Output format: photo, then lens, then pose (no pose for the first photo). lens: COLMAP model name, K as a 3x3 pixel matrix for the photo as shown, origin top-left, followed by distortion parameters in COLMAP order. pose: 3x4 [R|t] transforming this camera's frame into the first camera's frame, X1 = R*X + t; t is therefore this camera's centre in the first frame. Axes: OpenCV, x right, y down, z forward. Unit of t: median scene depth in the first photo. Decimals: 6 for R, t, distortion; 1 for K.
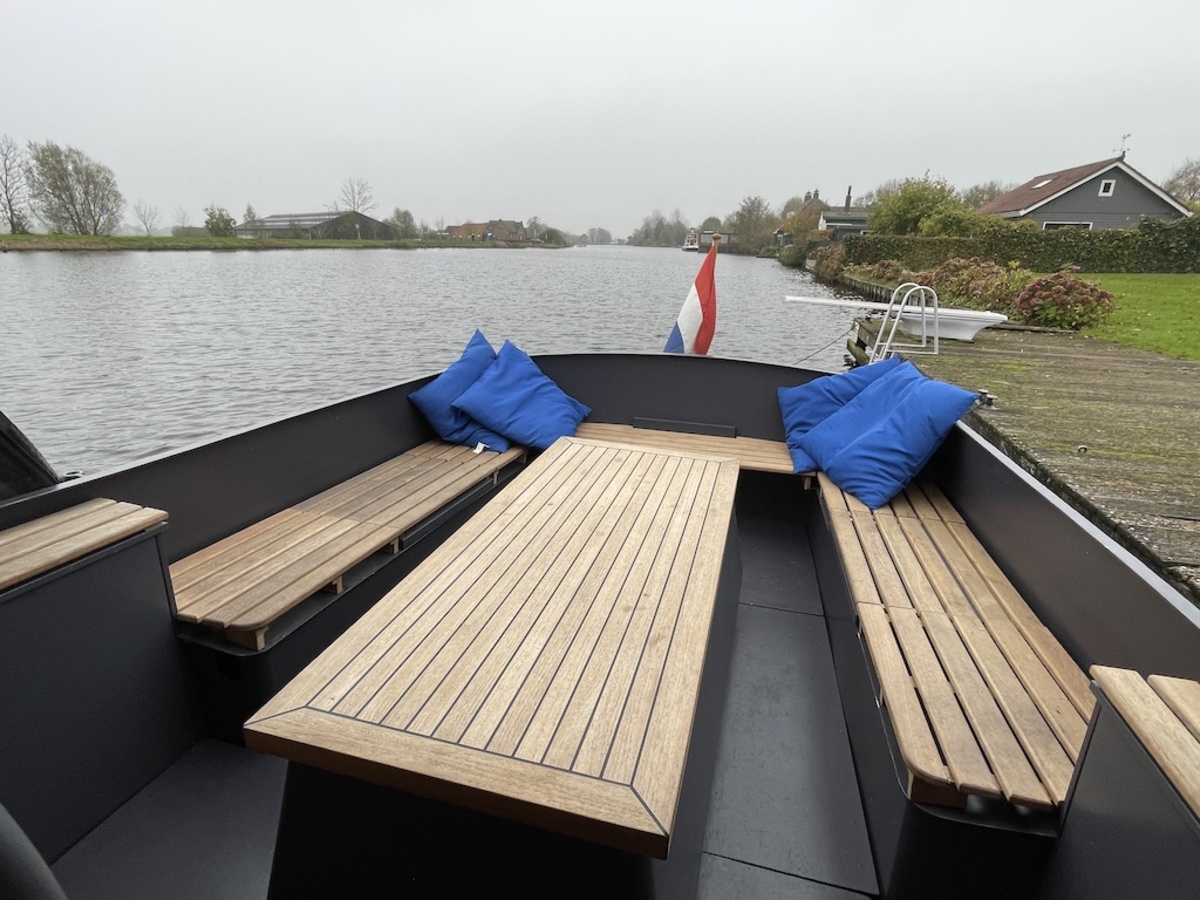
lens RADIAL K [[640.5, 0, 593.2], [0, 640.5, 451.7], [0, 0, 1]] dist [-0.015364, 0.010718]
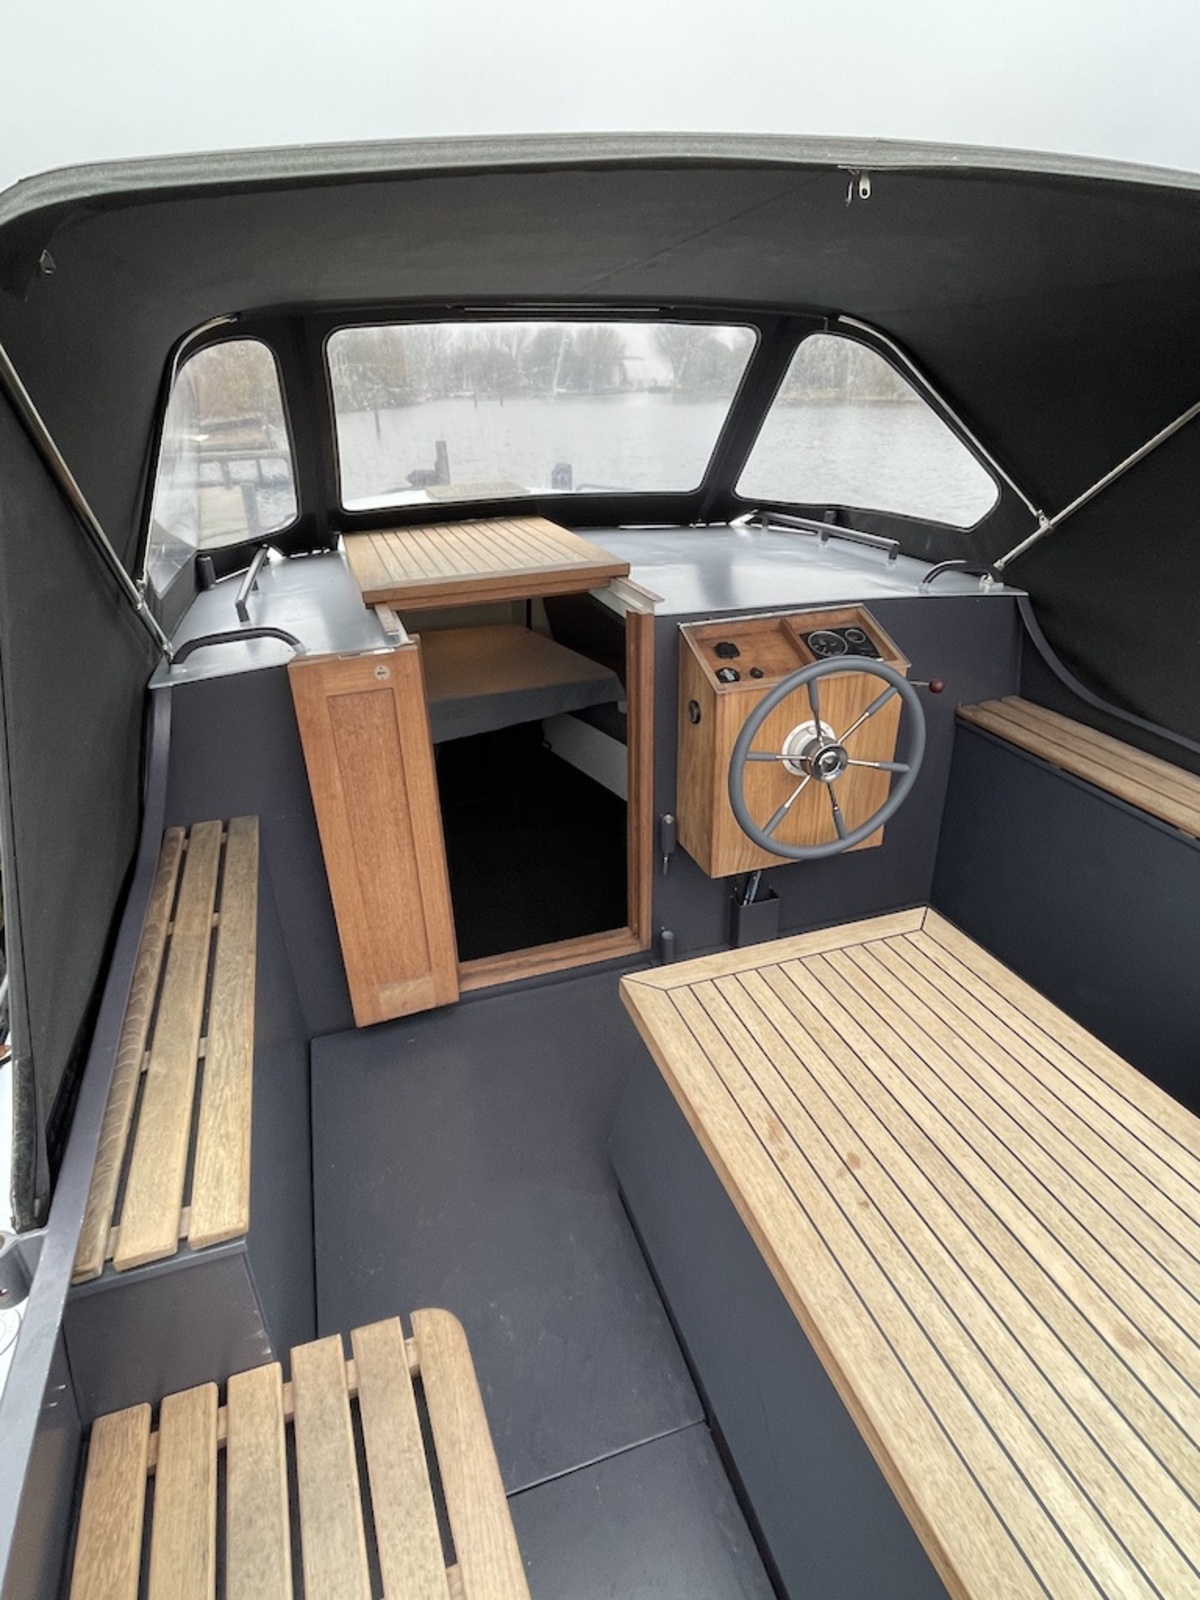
lens RADIAL K [[854.0, 0, 588.7], [0, 854.0, 798.1], [0, 0, 1]] dist [-0.015364, 0.010718]
pose [[-0.837453, 0.240284, -0.490853, 0.527258], [-0.160512, 0.750405, 0.641193, -0.470617], [0.522406, 0.615756, -0.589861, 0.957695]]
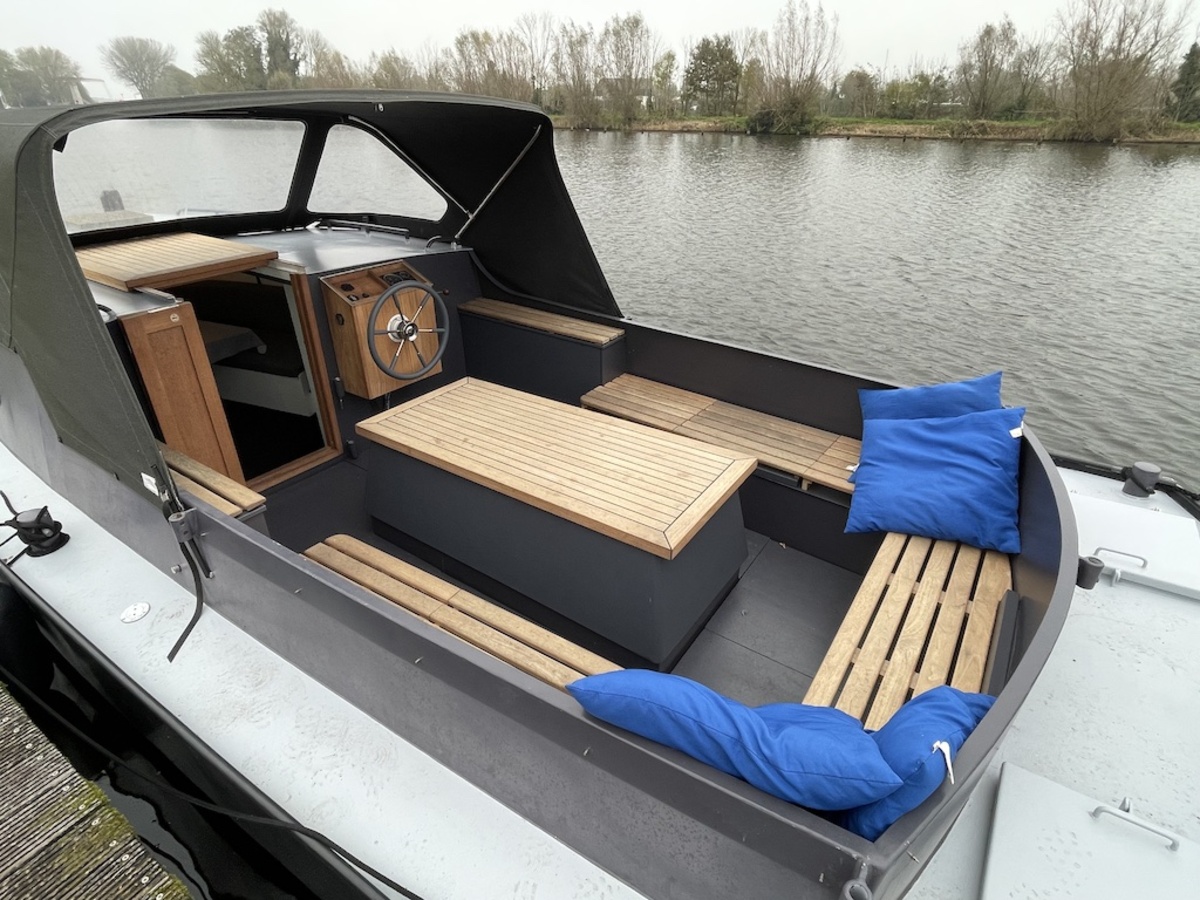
lens RADIAL K [[640.5, 0, 605.2], [0, 640.5, 454.3], [0, 0, 1]] dist [-0.015364, 0.010718]
pose [[-0.329217, 0.432487, -0.839387, 1.318179], [-0.303275, 0.793414, 0.527748, -0.737223], [0.894226, 0.428309, -0.130043, 1.382134]]
